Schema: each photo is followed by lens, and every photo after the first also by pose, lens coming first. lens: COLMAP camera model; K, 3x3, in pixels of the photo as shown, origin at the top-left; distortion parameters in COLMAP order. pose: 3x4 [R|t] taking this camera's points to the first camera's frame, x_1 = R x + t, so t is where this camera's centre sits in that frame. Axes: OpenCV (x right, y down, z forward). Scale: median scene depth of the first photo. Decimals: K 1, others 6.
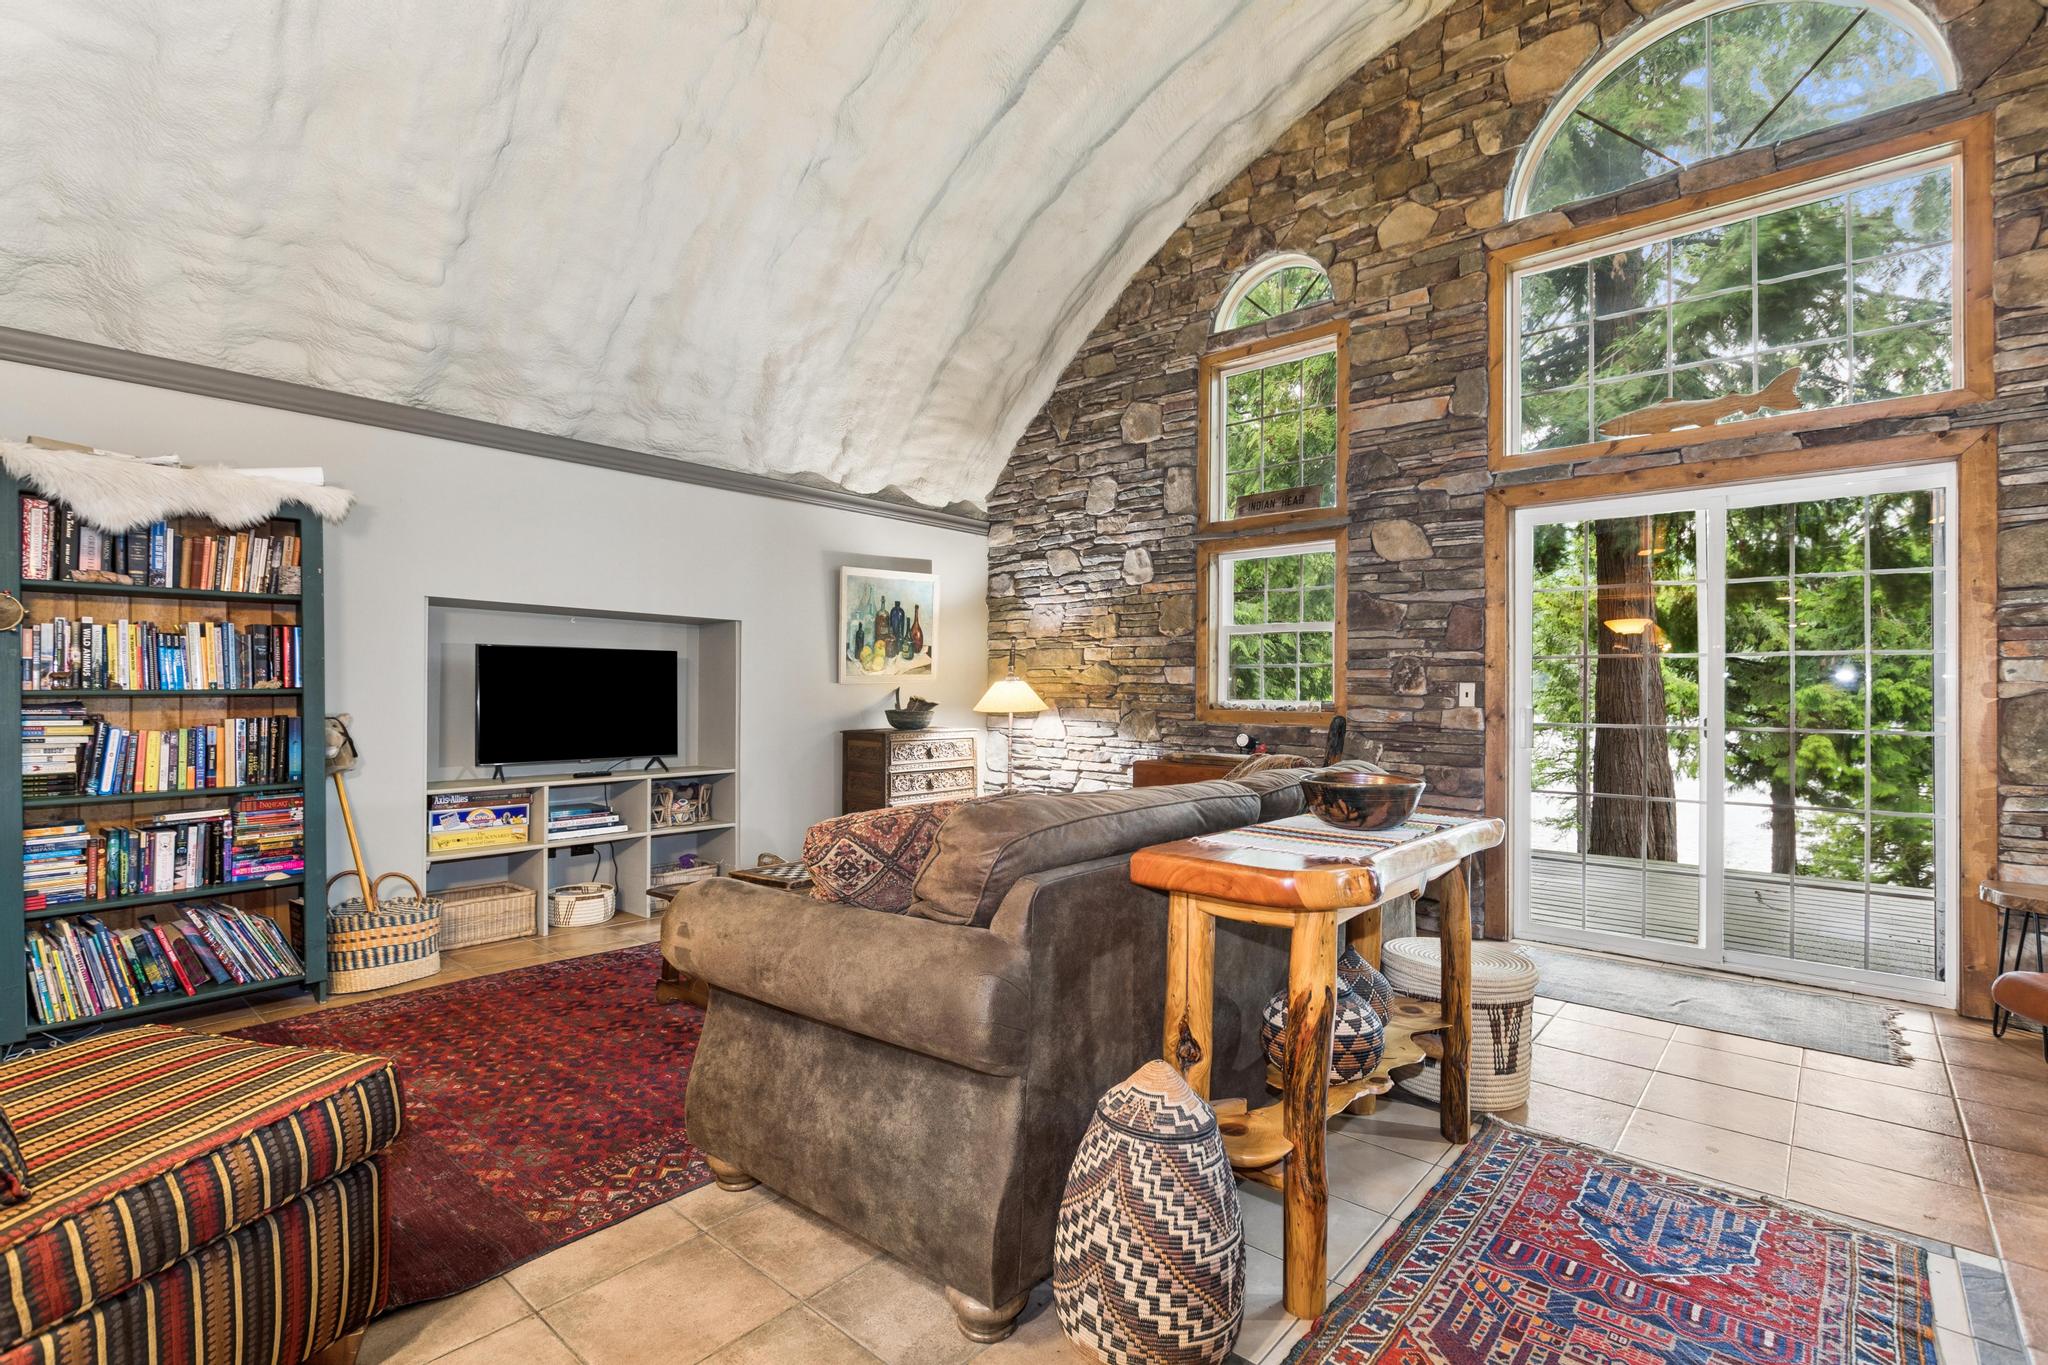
lens RADIAL K [[939.2, 0, 1022.1], [0, 939.2, 683.9], [0, 0, 1]] dist [-0.000413, -0.001108]
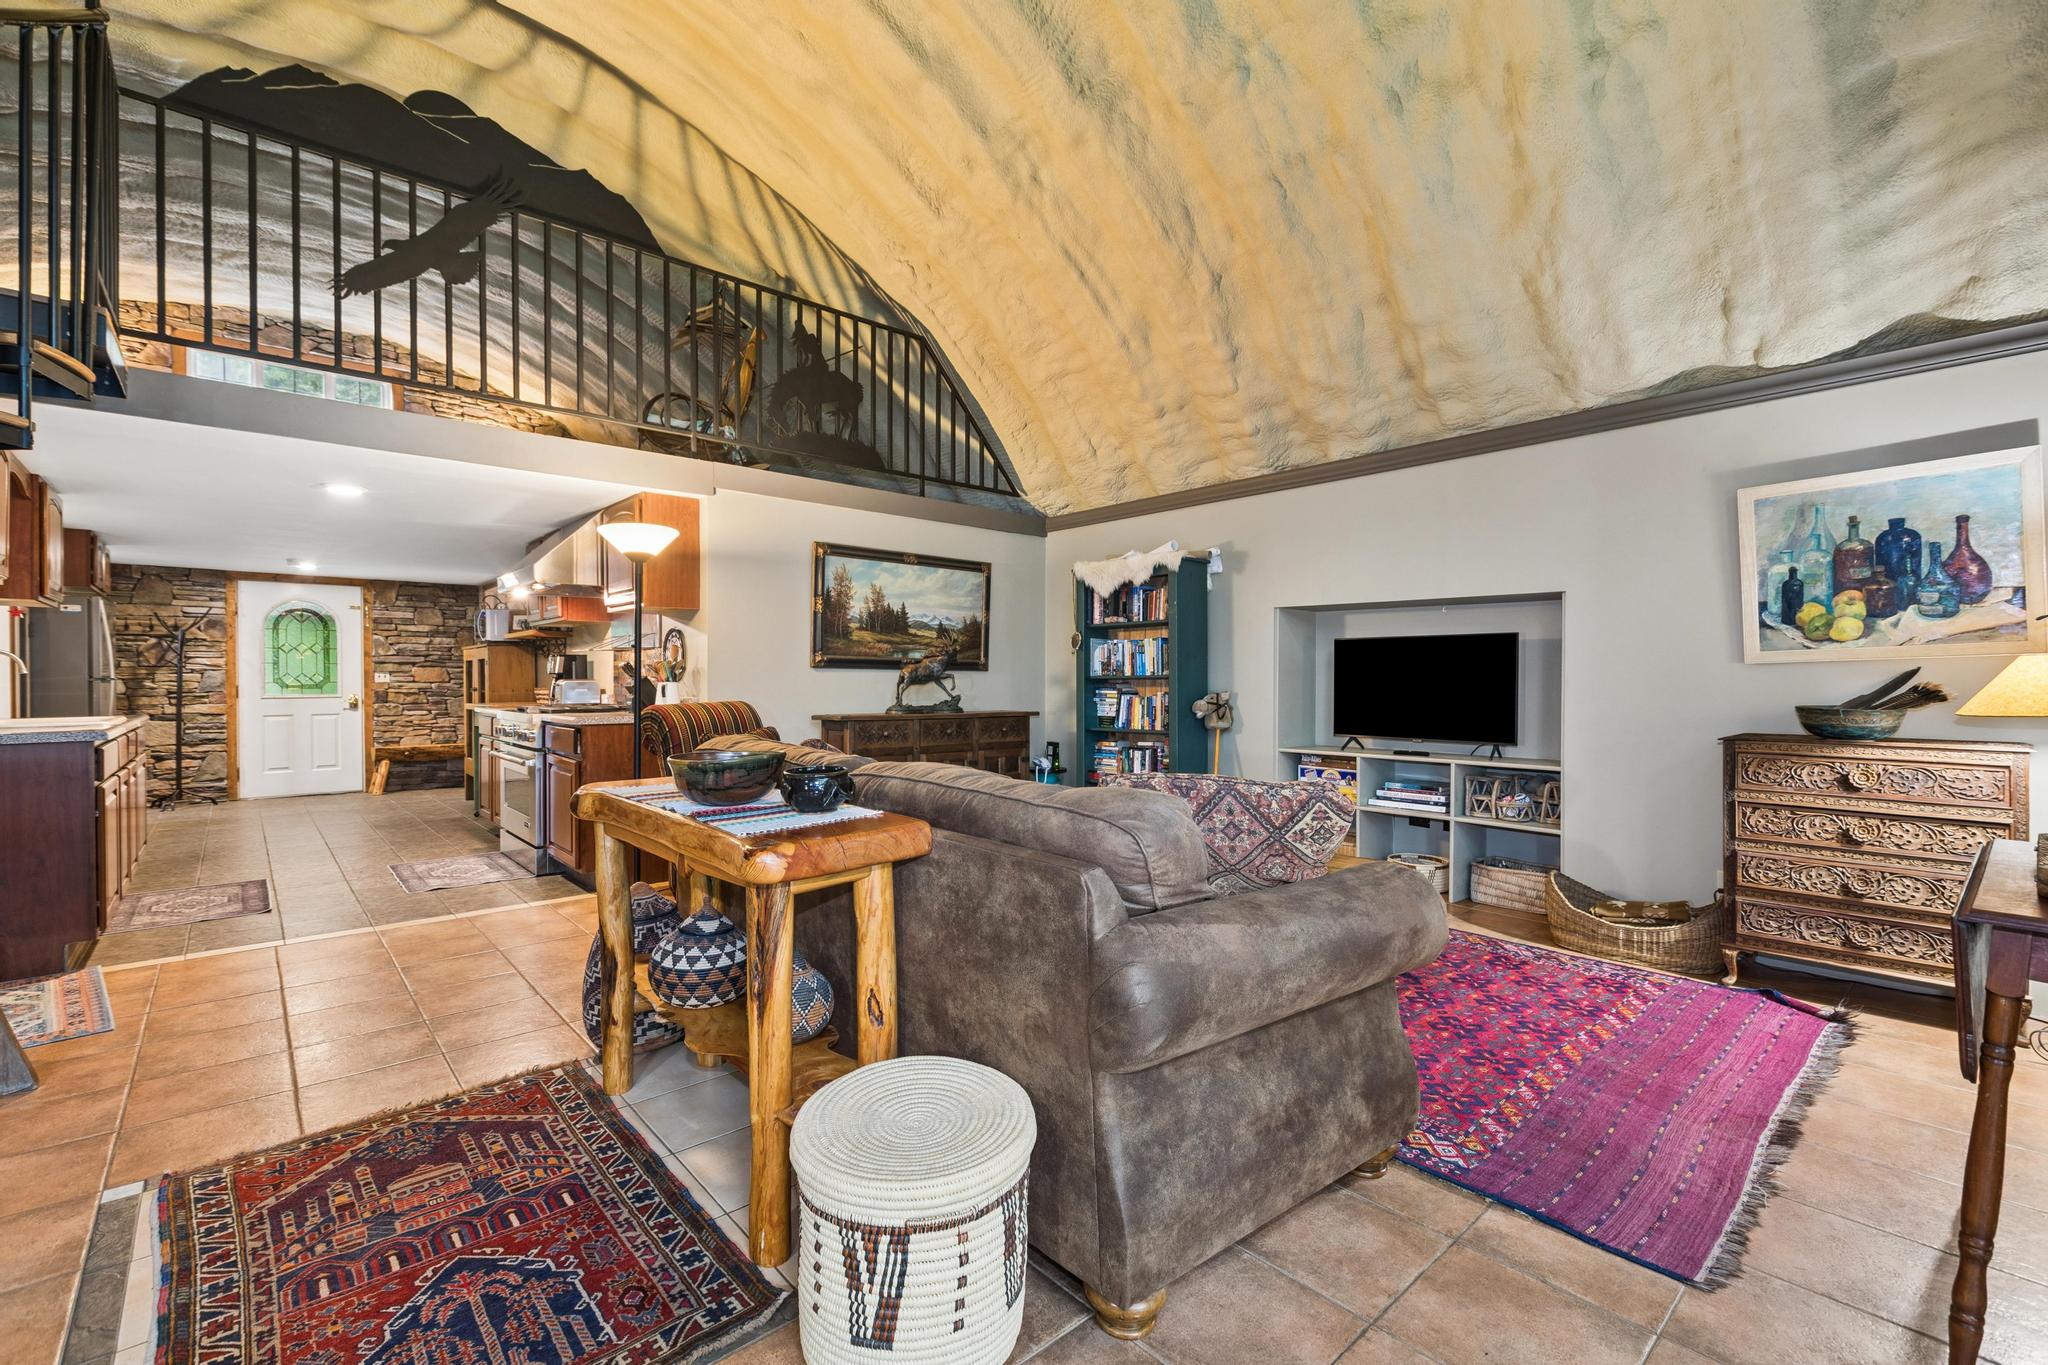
lens RADIAL K [[882.3, 0, 1025.0], [0, 882.3, 681.1], [0, 0, 1]] dist [0.008258, -0.004069]
pose [[-0.123289, 0.001172, -0.992370, 0.602740], [0.006396, 0.999979, 0.000386, 0.010477], [0.992350, -0.006300, -0.123293, 0.682167]]
